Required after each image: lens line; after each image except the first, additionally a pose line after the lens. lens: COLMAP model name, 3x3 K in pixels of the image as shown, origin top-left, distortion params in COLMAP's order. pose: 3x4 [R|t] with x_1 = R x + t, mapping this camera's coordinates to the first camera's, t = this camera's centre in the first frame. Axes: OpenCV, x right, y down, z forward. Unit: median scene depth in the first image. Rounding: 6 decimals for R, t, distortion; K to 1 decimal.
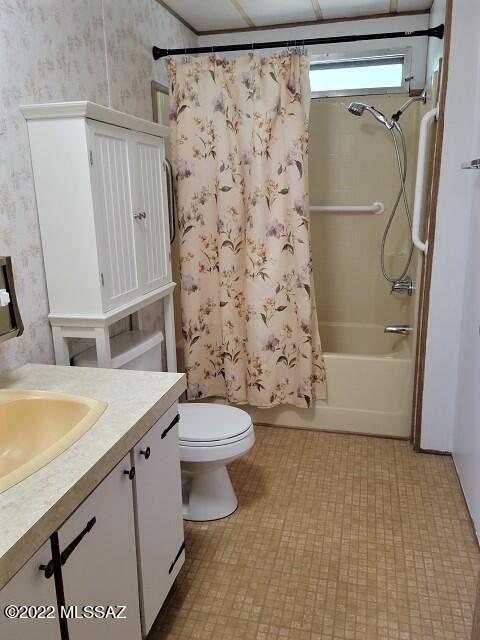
lens RADIAL K [[507.0, 0, 240.0], [0, 507.0, 320.0], [0, 0, 1]] dist [0.093086, -0.096263]
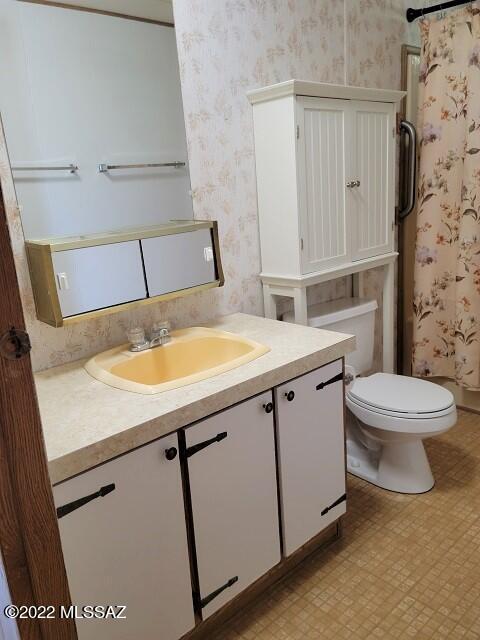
lens RADIAL K [[507.0, 0, 240.0], [0, 507.0, 320.0], [0, 0, 1]] dist [0.093086, -0.096263]
pose [[0.840517, 0.108091, -0.530894, 0.182420], [-0.083886, 0.994043, 0.069580, 0.015438], [0.535252, -0.013948, 0.844577, -0.001684]]
